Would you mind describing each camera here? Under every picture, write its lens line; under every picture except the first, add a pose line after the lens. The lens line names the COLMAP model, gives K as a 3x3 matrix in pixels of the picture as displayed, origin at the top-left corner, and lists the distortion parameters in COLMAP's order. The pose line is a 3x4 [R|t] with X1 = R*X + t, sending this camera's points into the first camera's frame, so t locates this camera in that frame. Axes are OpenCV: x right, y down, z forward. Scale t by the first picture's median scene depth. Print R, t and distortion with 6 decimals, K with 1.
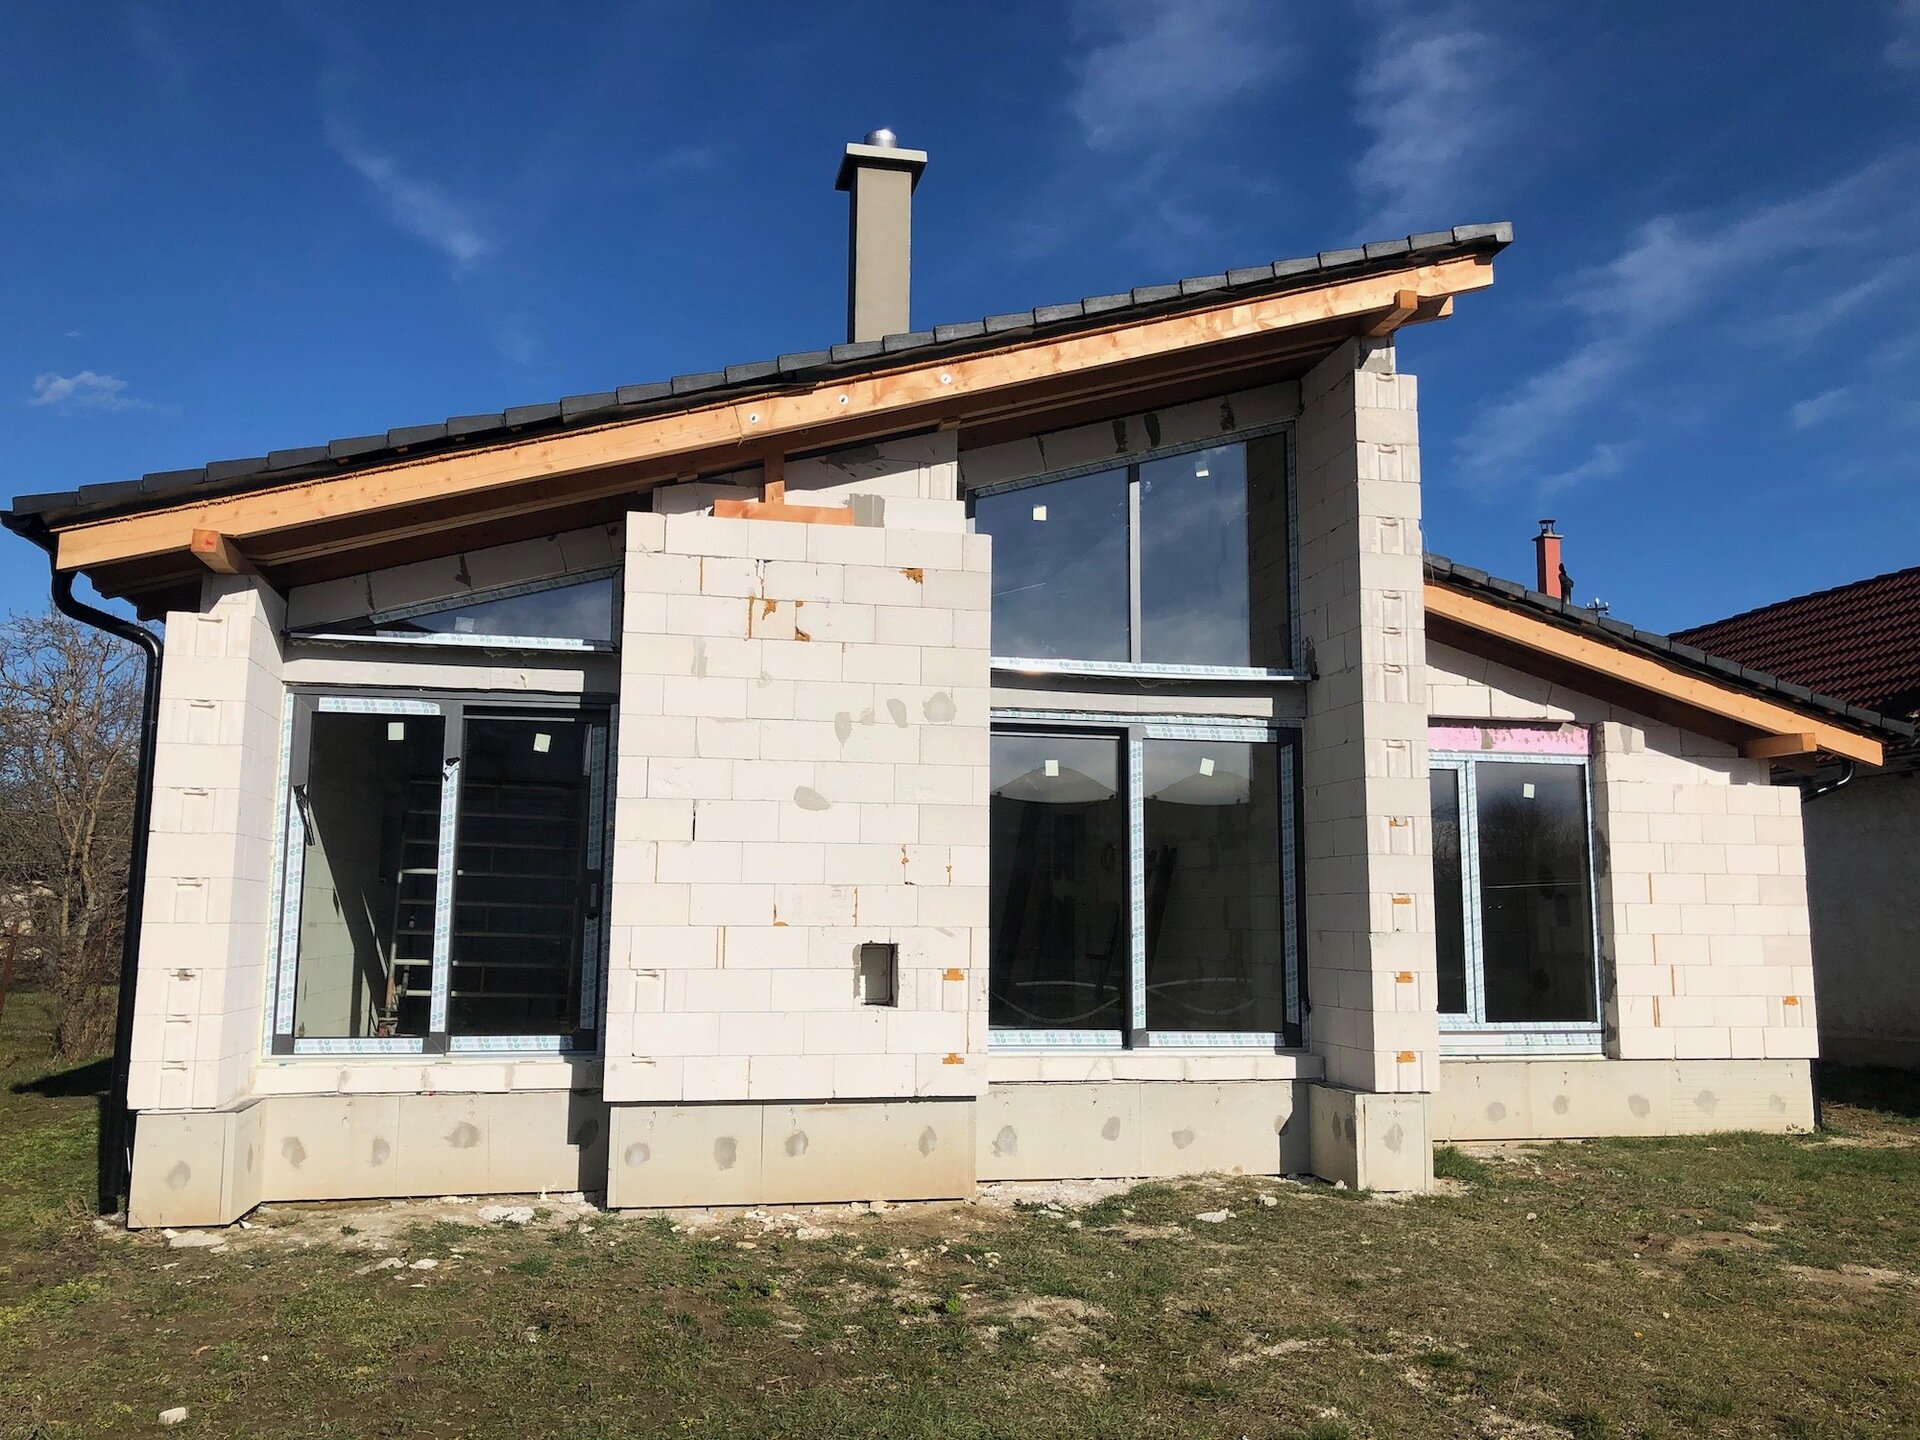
lens RADIAL K [[1583.0, 0, 946.0], [0, 1583.0, 704.9], [0, 0, 1]] dist [0.065582, -0.096665]
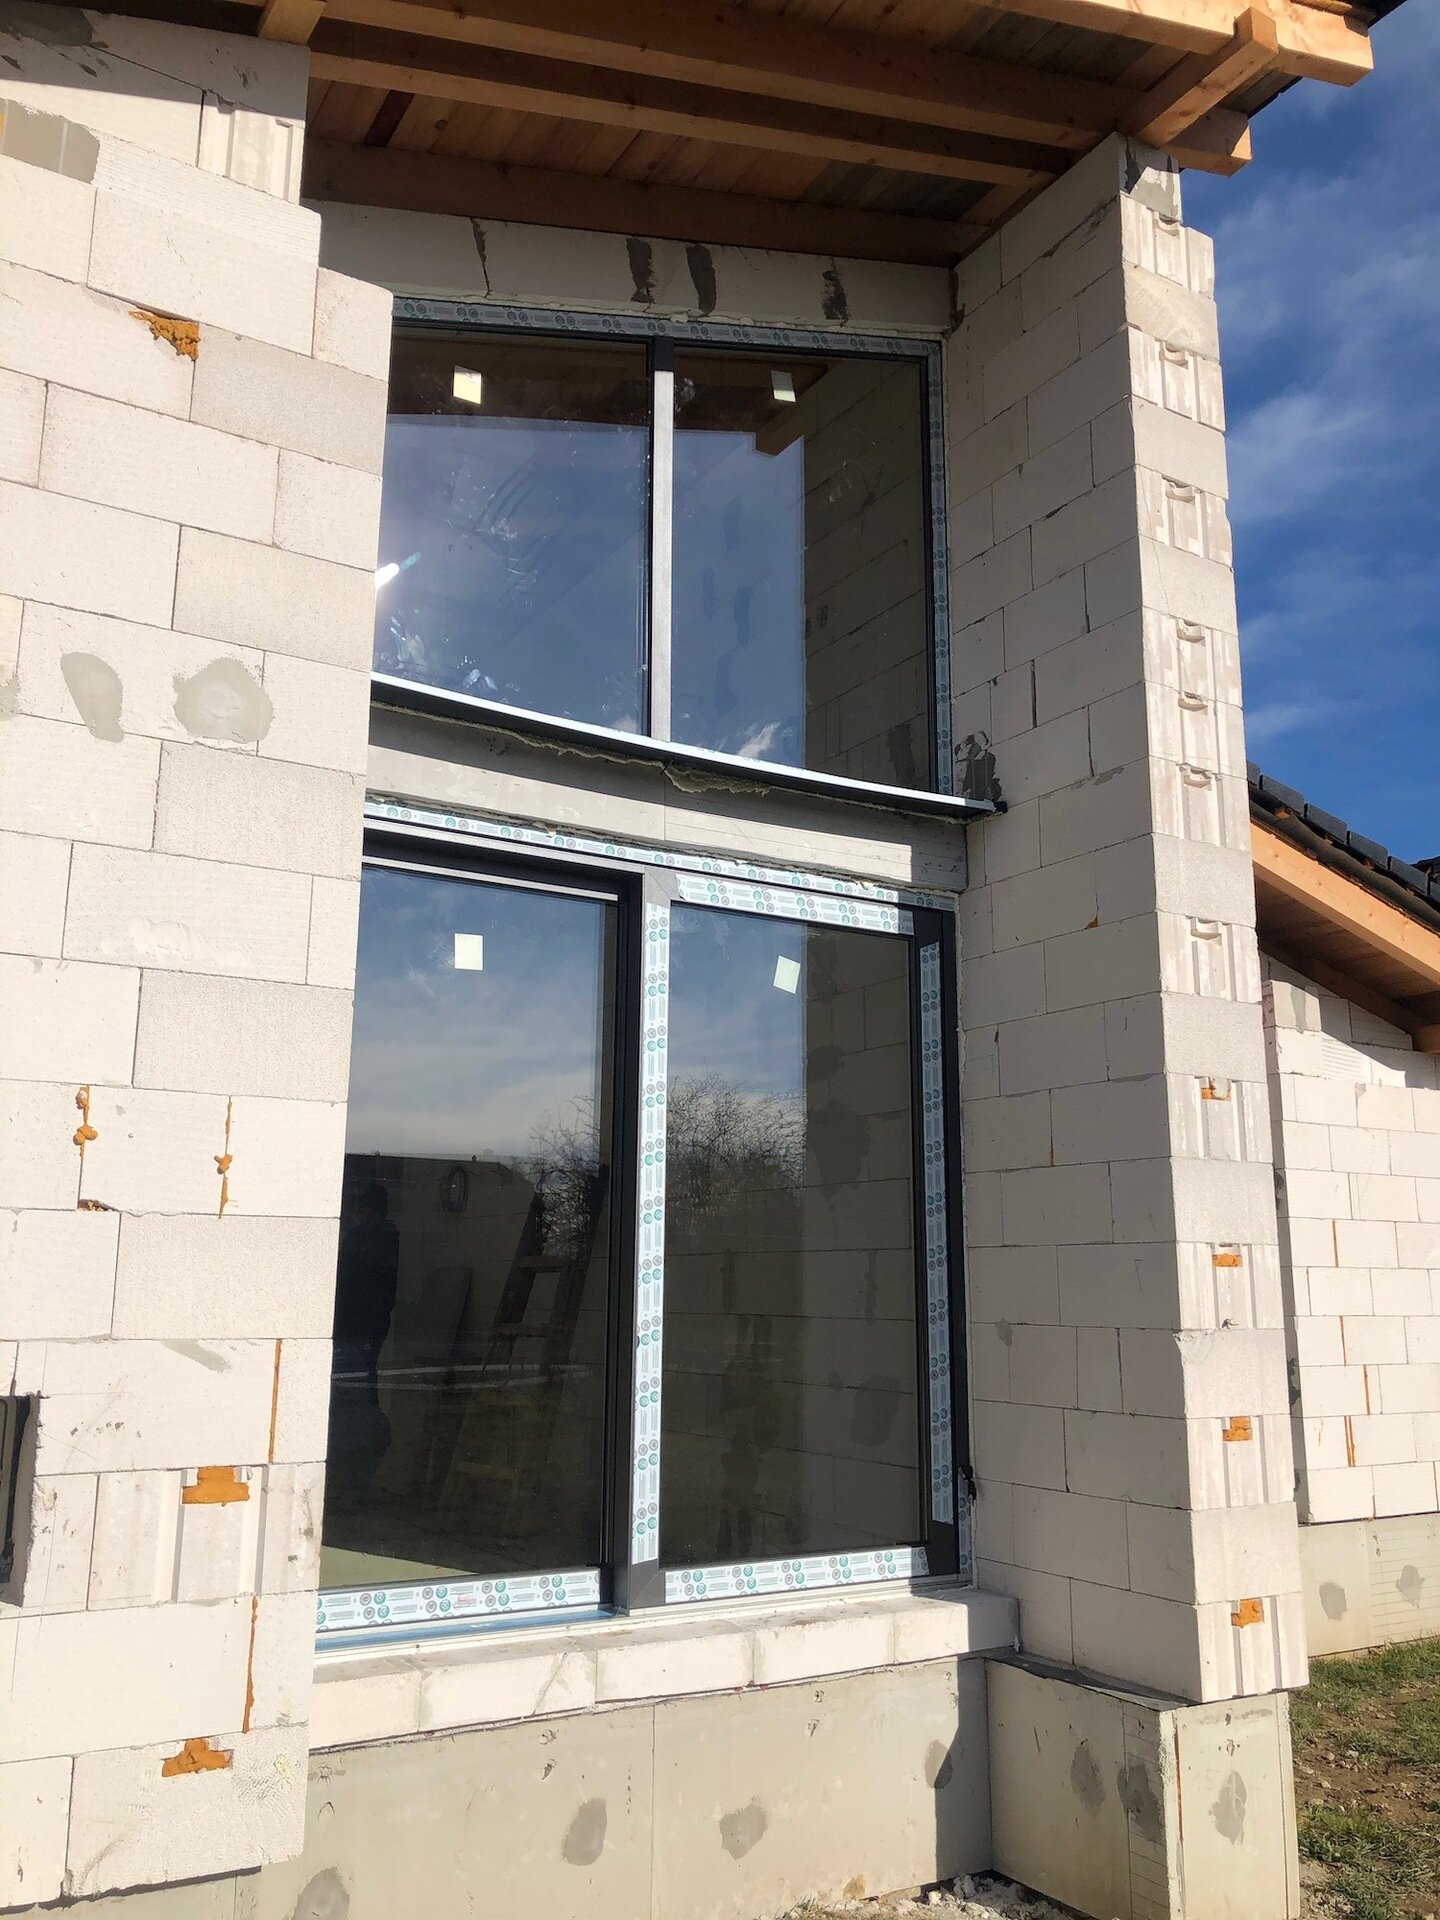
lens RADIAL K [[1579.1, 0, 718.0], [0, 1579.1, 952.8], [0, 0, 1]] dist [0.067370, -0.100469]
pose [[0.939733, 0.069015, 0.334871, -0.014476], [-0.044925, 0.995848, -0.079168, 0.075186], [-0.338944, 0.059353, 0.938932, 0.594531]]
